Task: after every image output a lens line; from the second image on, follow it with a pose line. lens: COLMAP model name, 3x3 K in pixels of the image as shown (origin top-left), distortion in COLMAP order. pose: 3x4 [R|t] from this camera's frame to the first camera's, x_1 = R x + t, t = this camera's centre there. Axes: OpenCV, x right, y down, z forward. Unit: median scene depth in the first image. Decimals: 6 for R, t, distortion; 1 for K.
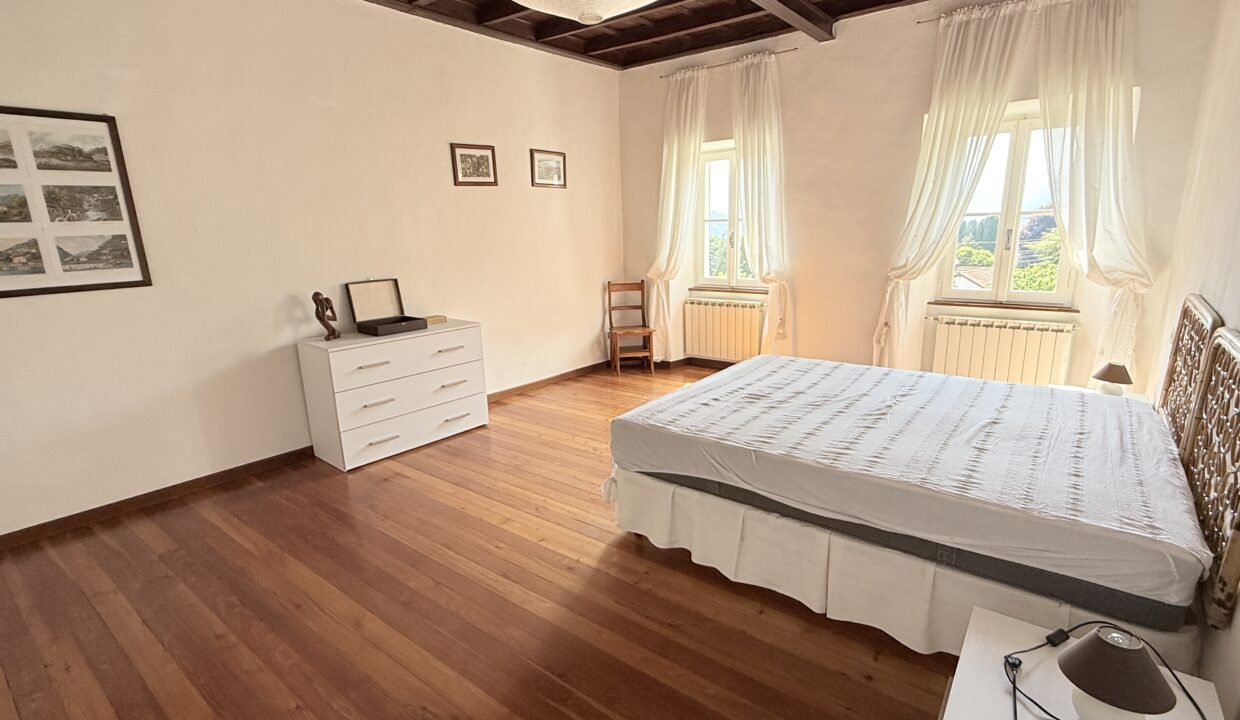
lens RADIAL K [[564.0, 0, 620.0], [0, 564.0, 360.0], [0, 0, 1]] dist [-0.000849, 0.000017]
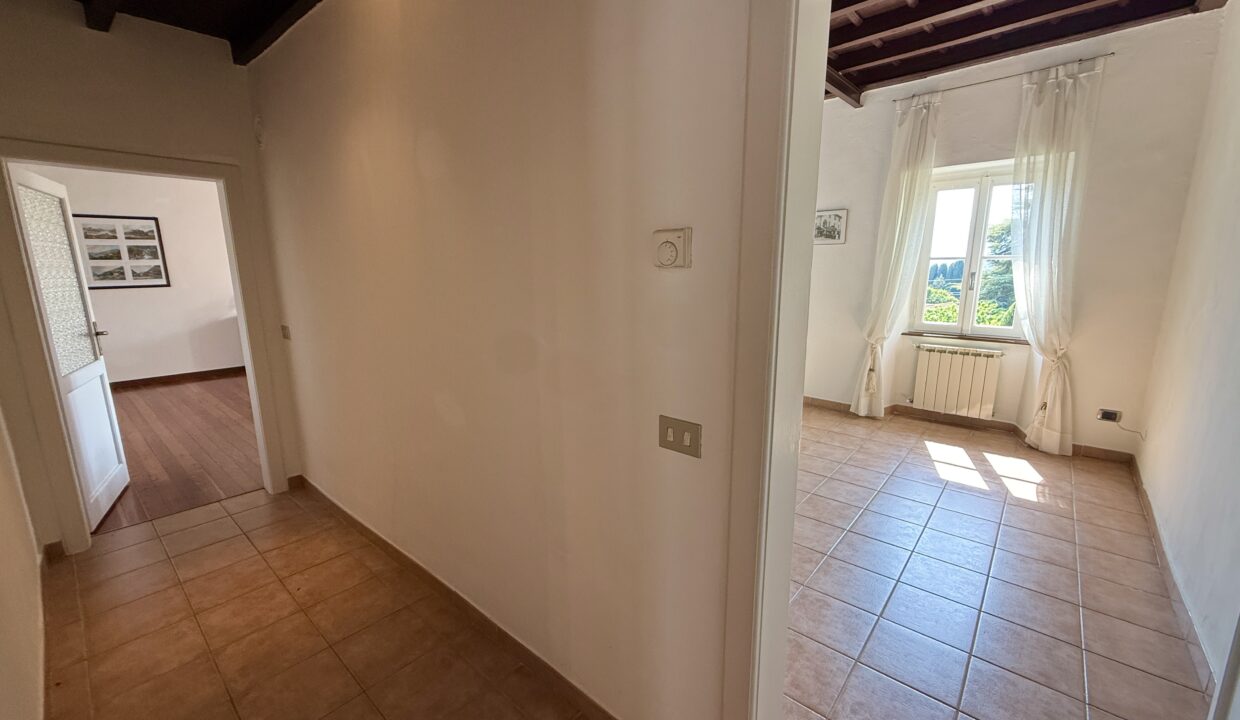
lens RADIAL K [[495.9, 0, 638.9], [0, 495.9, 360.8], [0, 0, 1]] dist [-0.000168, -0.000149]
pose [[0.990031, 0.041033, -0.134741, 1.460850], [-0.046351, 0.998256, -0.036570, 0.169205], [0.133005, 0.042451, 0.990206, -0.814704]]
